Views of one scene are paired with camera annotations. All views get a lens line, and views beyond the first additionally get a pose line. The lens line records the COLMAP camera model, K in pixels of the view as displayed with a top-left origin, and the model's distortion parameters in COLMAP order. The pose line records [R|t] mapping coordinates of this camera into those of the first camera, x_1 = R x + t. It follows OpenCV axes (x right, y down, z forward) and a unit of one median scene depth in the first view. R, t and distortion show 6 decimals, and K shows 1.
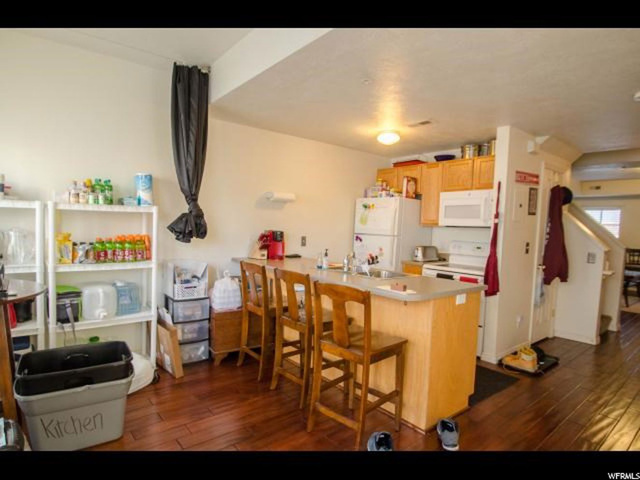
lens RADIAL K [[368.9, 0, 319.6], [0, 368.9, 240.5], [0, 0, 1]] dist [-0.006355, -0.003151]
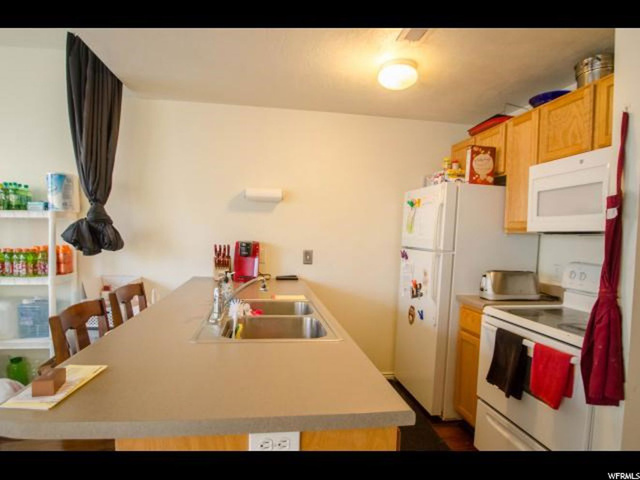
lens RADIAL K [[368.9, 0, 318.5], [0, 368.9, 242.0], [0, 0, 1]] dist [-0.006355, -0.003151]
pose [[0.859866, -0.001022, -0.510519, 0.331293], [-0.018751, 0.999260, -0.033583, -0.003662], [0.510176, 0.038450, 0.859210, 0.413404]]
